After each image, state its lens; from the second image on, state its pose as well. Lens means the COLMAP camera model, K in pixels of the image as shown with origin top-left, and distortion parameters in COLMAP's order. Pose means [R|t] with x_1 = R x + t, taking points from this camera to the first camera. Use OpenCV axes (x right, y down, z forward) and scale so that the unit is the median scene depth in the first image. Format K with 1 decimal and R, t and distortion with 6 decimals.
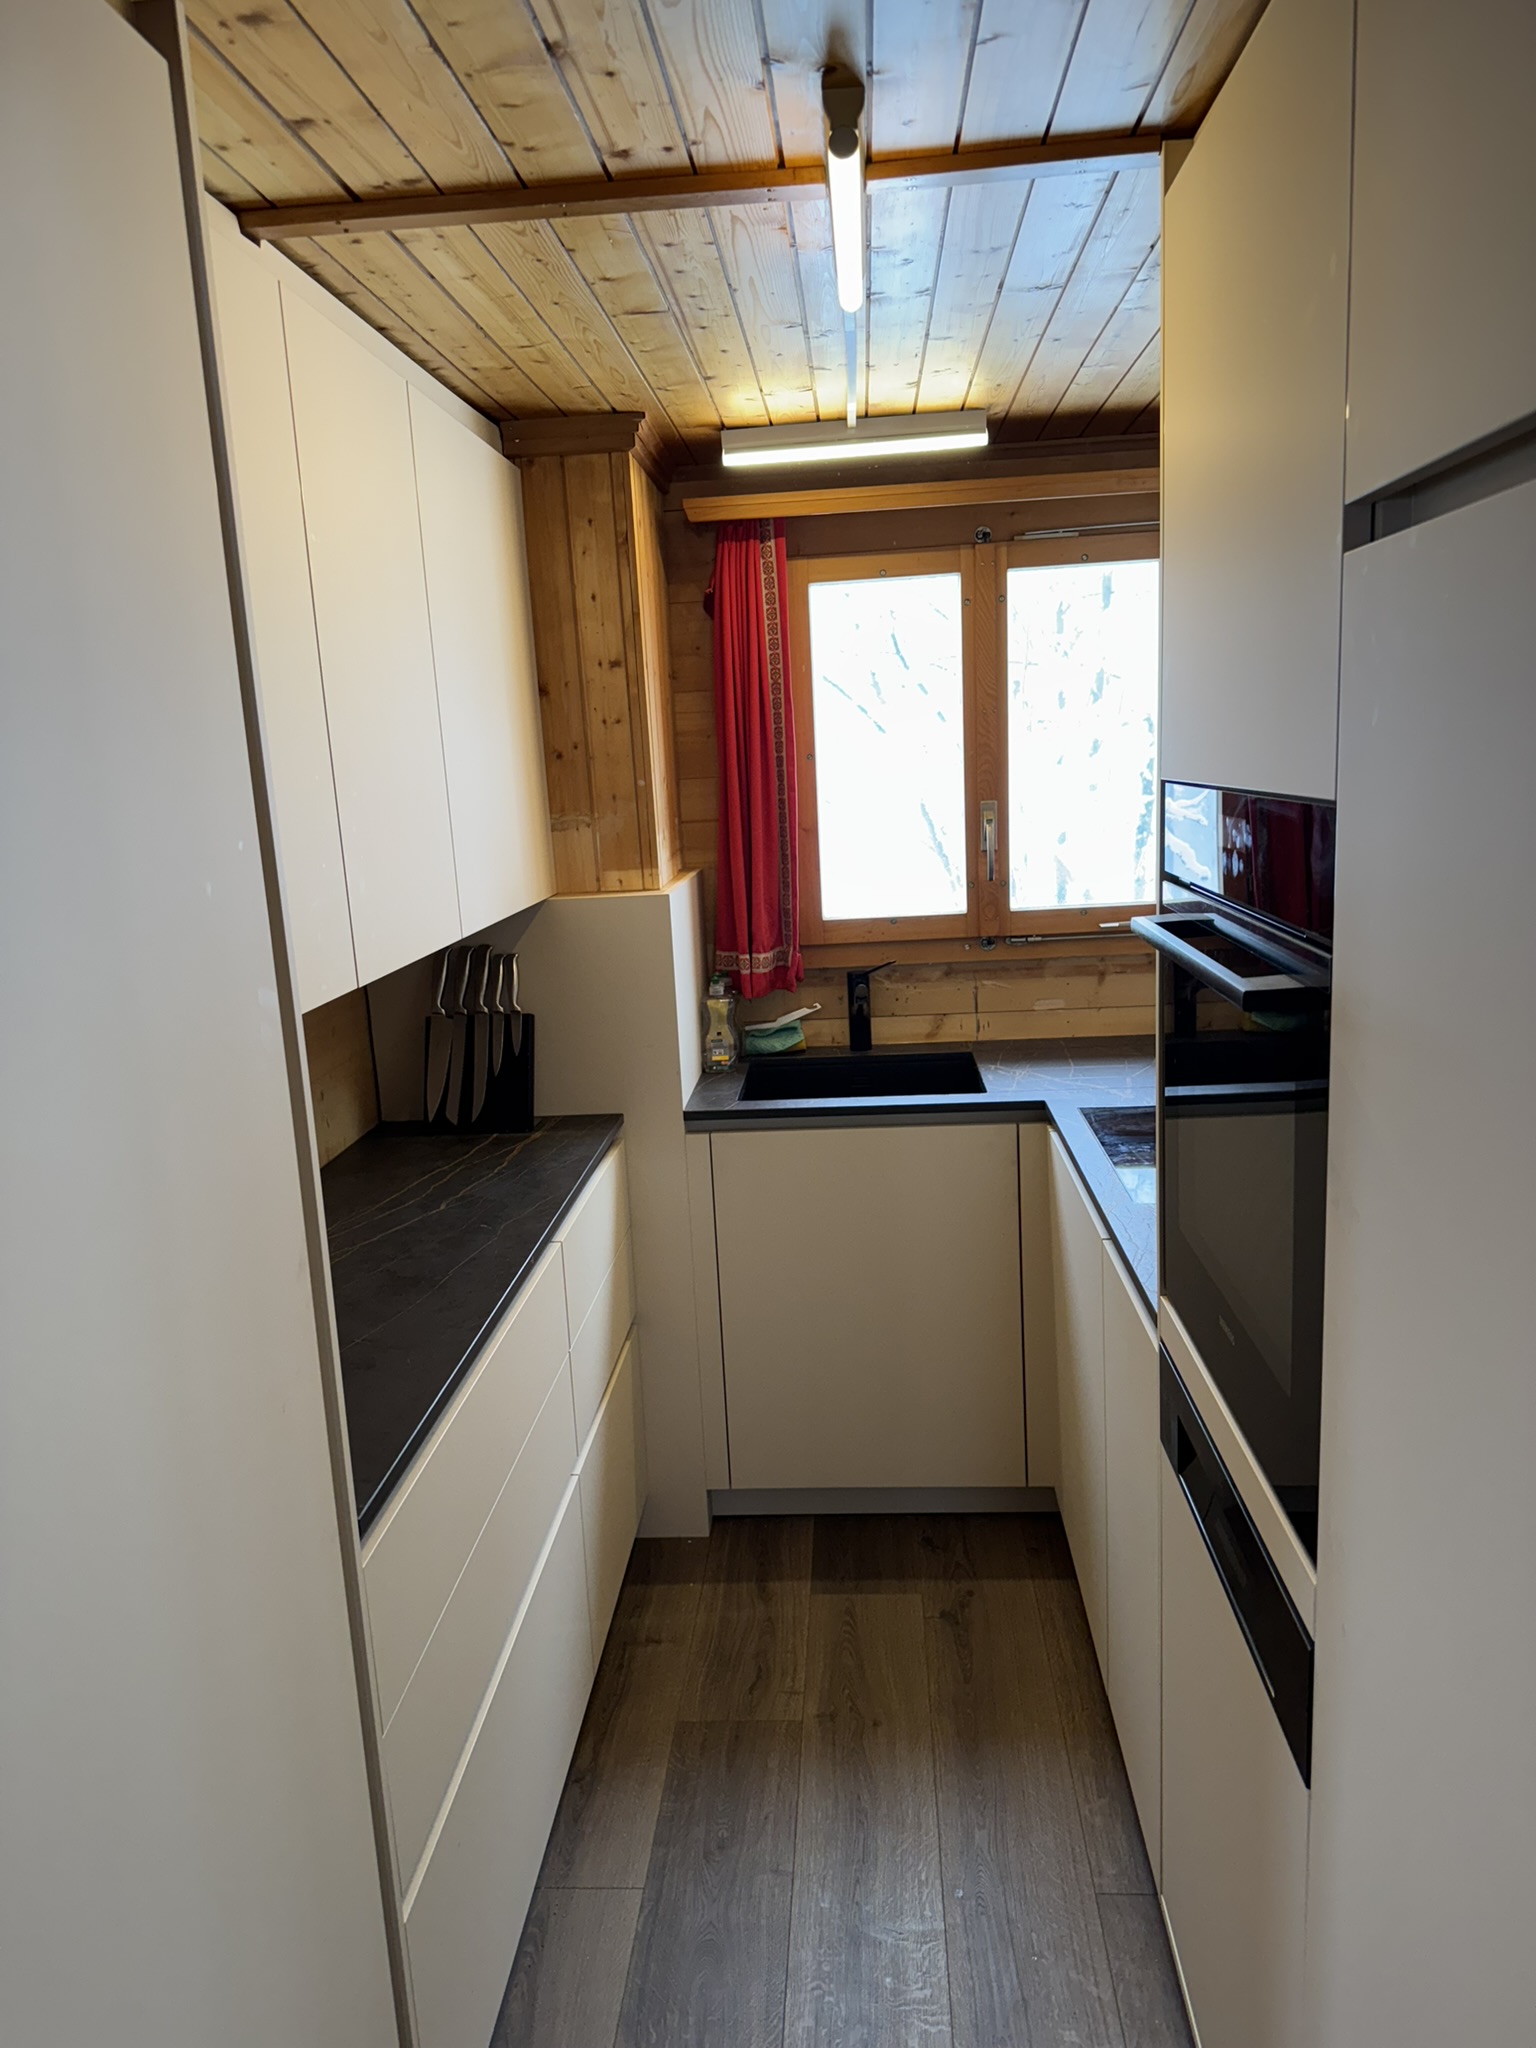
lens RADIAL K [[1422.9, 0, 768.0], [0, 1422.9, 1024.0], [0, 0, 1]] dist [0.154392, -0.251306]
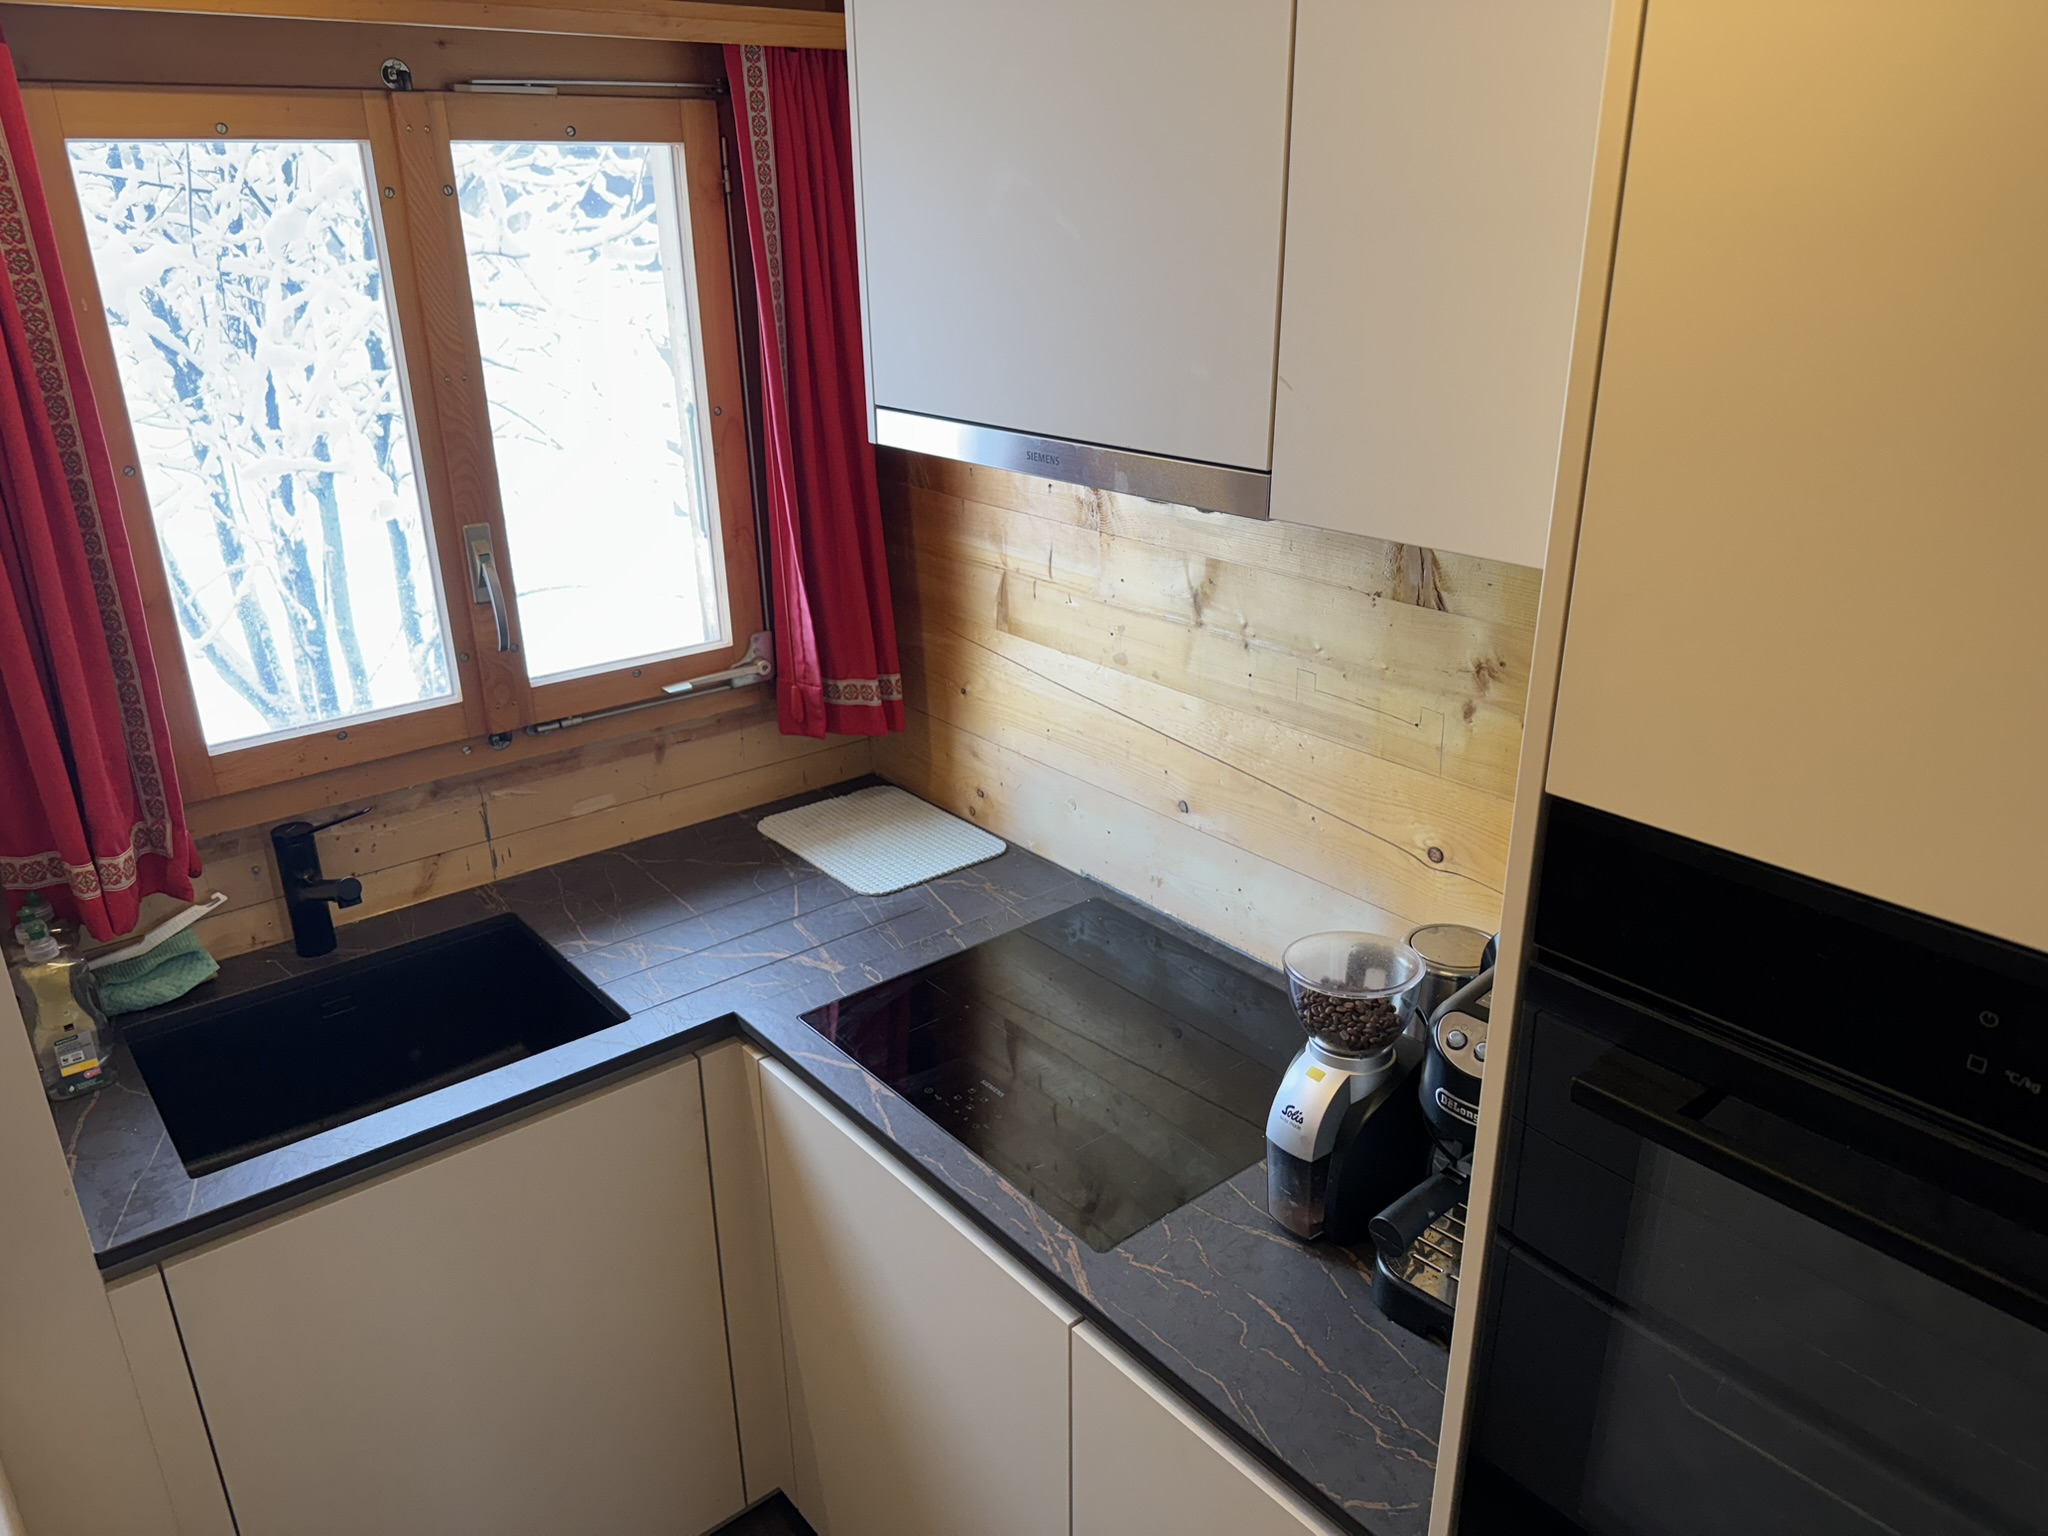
lens RADIAL K [[1438.3, 0, 1024.6], [0, 1438.3, 761.9], [0, 0, 1]] dist [0.065293, -0.109209]
pose [[0.731893, -0.205904, 0.649566, -0.100569], [0.106534, 0.976108, 0.189377, -0.148351], [-0.673040, -0.069403, 0.736342, 0.370499]]
